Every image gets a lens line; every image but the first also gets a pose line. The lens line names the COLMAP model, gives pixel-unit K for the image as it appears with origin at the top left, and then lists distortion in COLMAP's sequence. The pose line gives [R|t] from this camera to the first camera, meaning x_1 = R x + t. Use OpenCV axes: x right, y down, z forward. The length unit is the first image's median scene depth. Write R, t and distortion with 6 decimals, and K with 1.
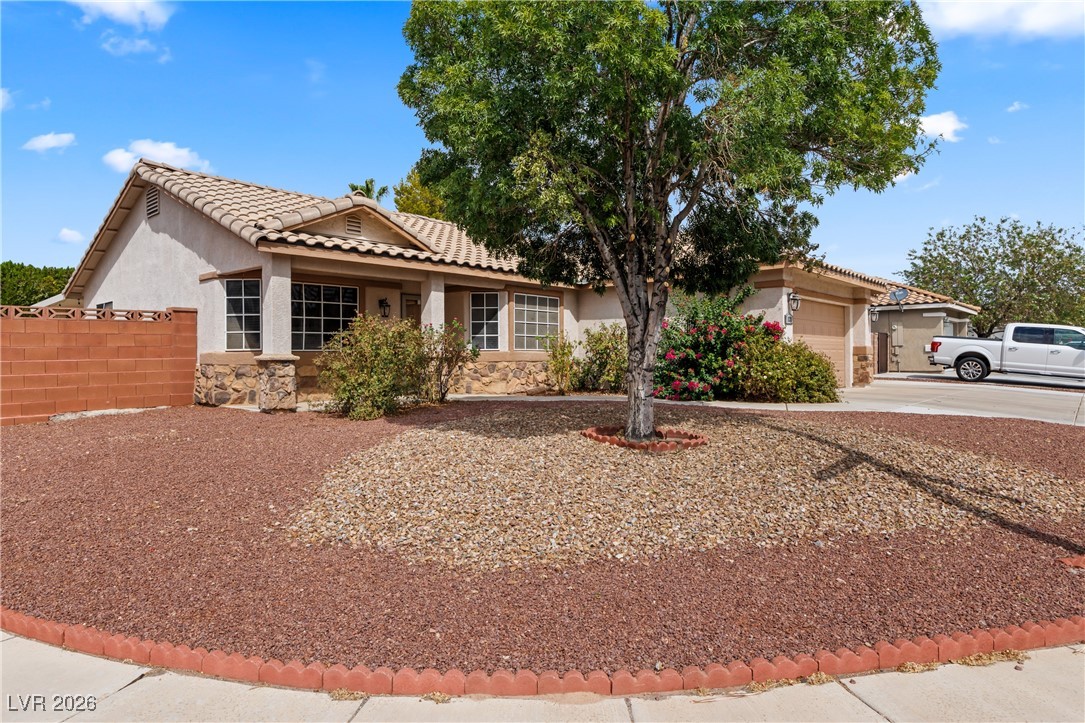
lens RADIAL K [[678.6, 0, 542.5], [0, 678.6, 361.5], [0, 0, 1]] dist [-0.075881, 0.000494]
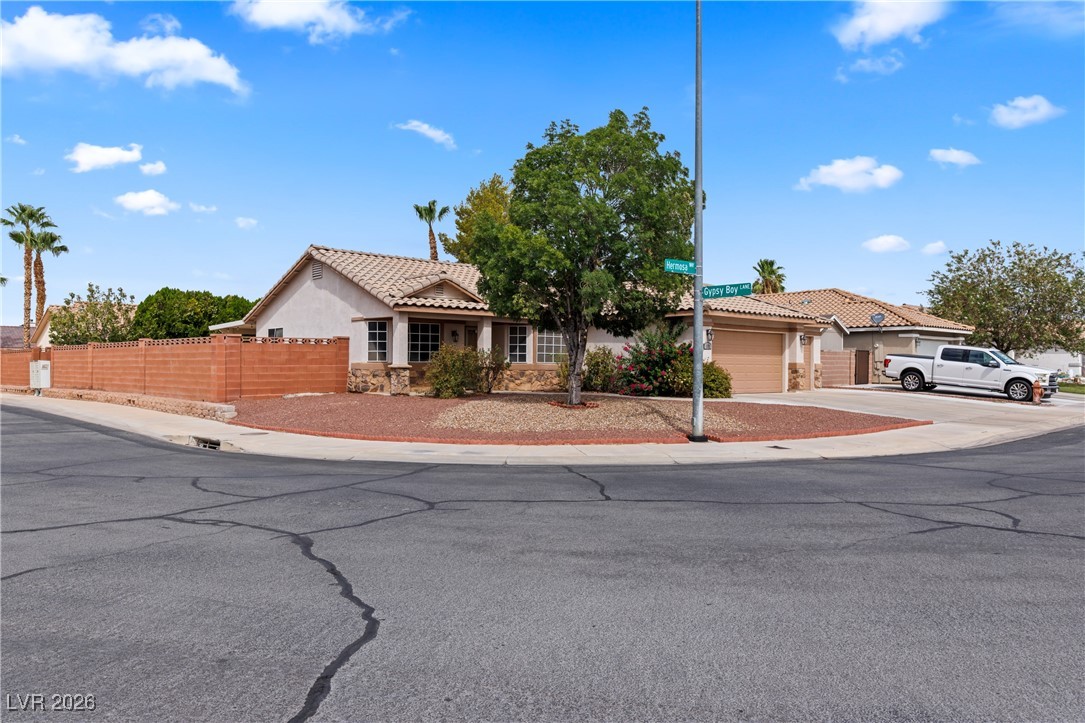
lens RADIAL K [[830.6, 0, 542.5], [0, 830.6, 361.5], [0, 0, 1]] dist [-0.291373, 0.000216]
pose [[0.995125, 0.013808, -0.097652, 0.180794], [-0.014868, 0.999838, -0.010137, -0.001232], [0.097496, 0.011540, 0.995169, -1.019171]]
